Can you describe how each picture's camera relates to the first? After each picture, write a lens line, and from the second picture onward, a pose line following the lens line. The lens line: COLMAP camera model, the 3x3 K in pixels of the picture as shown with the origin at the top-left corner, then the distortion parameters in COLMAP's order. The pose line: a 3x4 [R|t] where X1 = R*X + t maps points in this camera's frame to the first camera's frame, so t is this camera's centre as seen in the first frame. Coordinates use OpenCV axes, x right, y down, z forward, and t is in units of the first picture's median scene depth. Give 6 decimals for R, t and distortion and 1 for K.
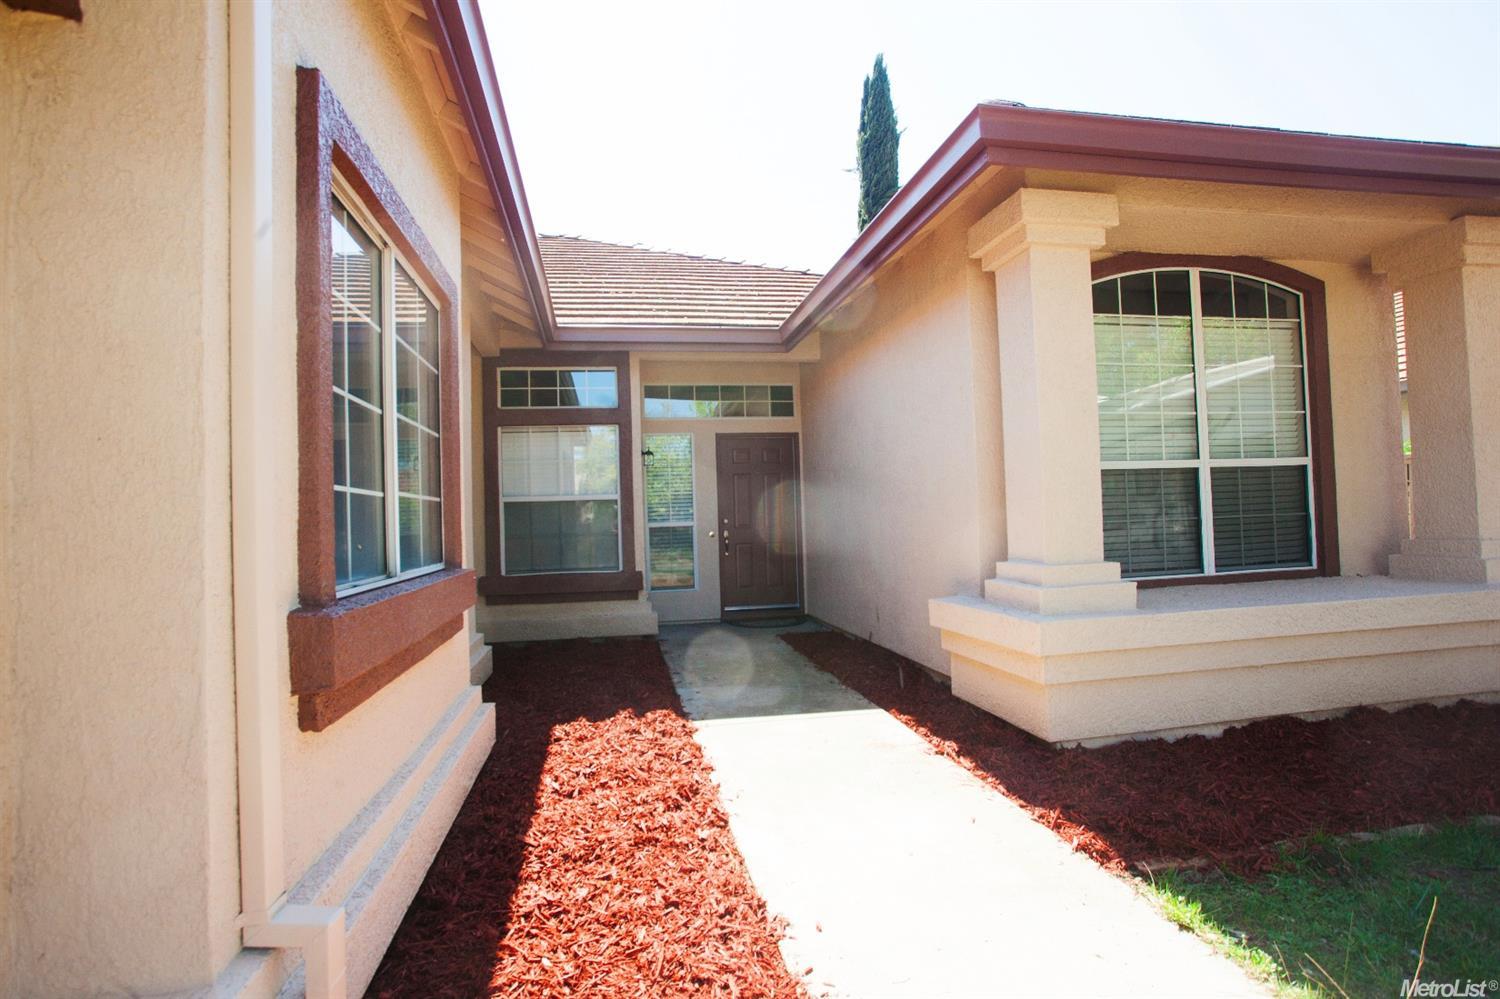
lens RADIAL K [[758.1, 0, 750.0], [0, 758.1, 499.5], [0, 0, 1]] dist [-0.036594, 0.000414]
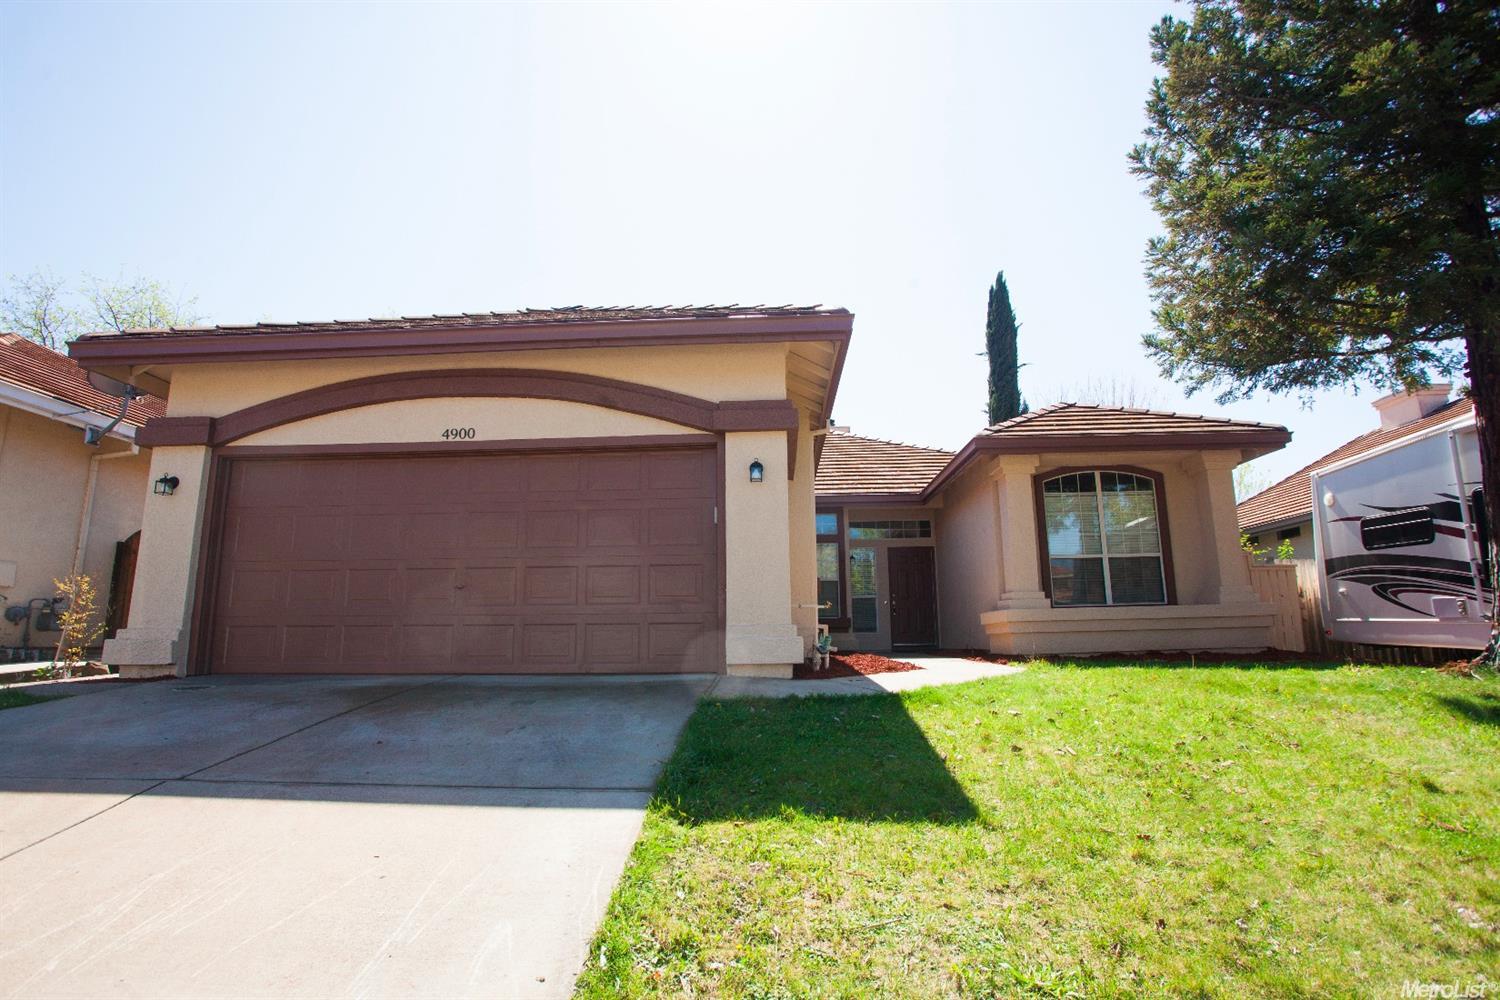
lens RADIAL K [[758.1, 0, 750.0], [0, 758.1, 500.0], [0, 0, 1]] dist [-0.036594, 0.000414]
pose [[0.976411, -0.025355, -0.214429, 0.027295], [-0.008408, 0.987864, -0.155096, 0.093635], [0.215759, 0.153240, 0.964347, -0.923773]]
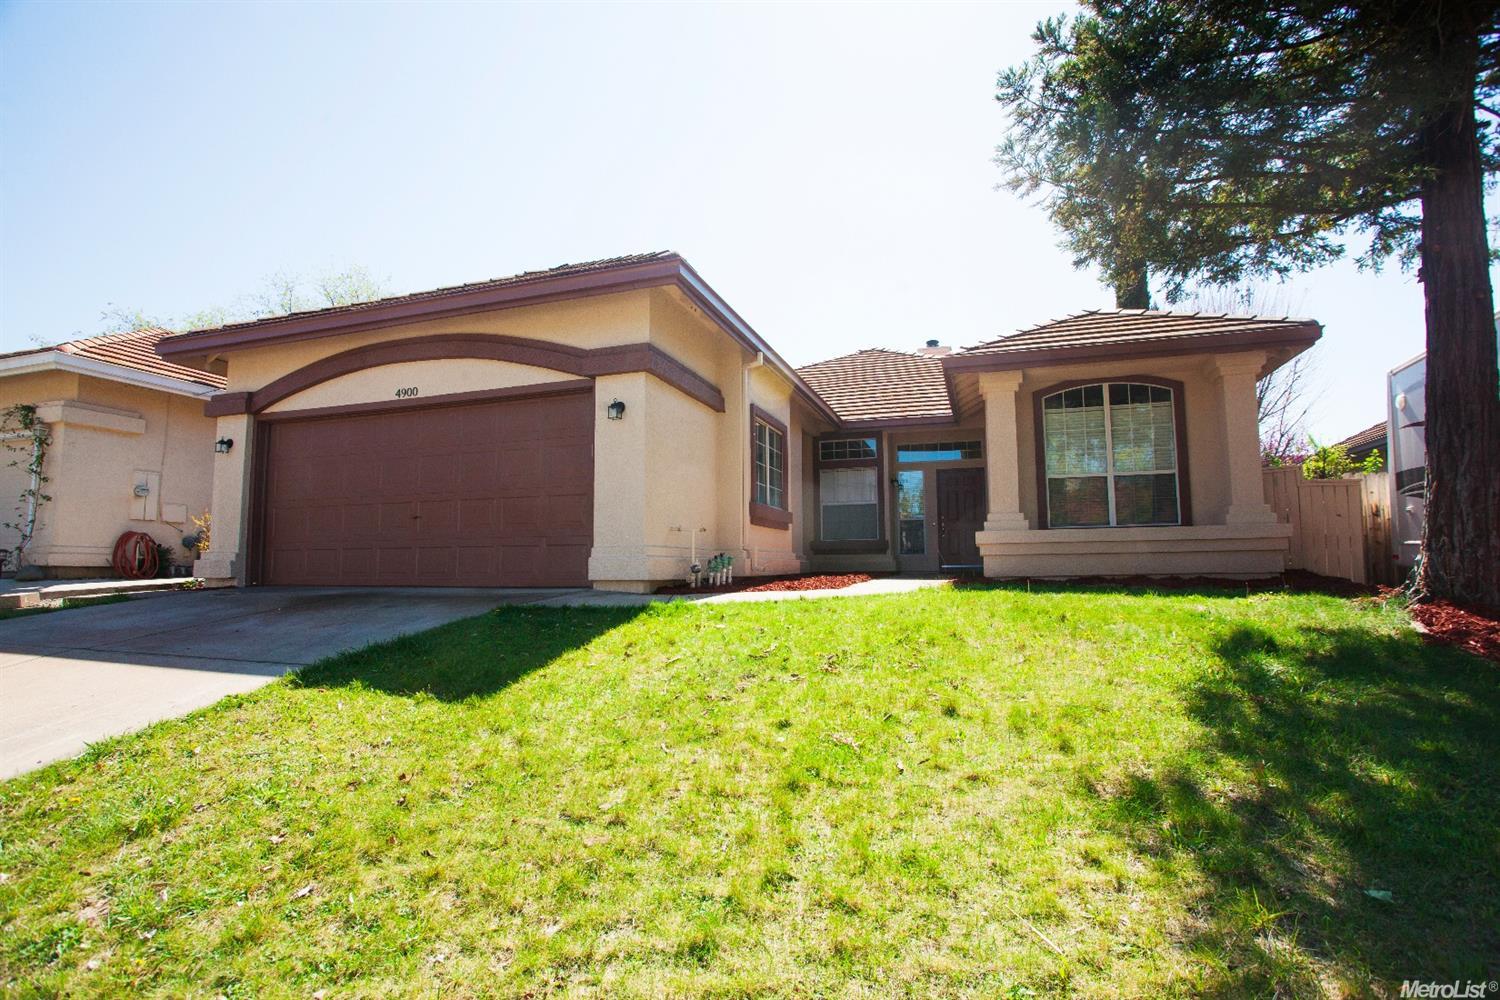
lens RADIAL K [[739.8, 0, 750.0], [0, 739.8, 500.0], [0, 0, 1]] dist [-0.045059, 0.000226]
pose [[0.878187, -0.021808, -0.477820, 0.436747], [-0.004557, 0.998533, -0.053949, 0.089813], [0.478295, 0.049554, 0.876800, -0.828412]]
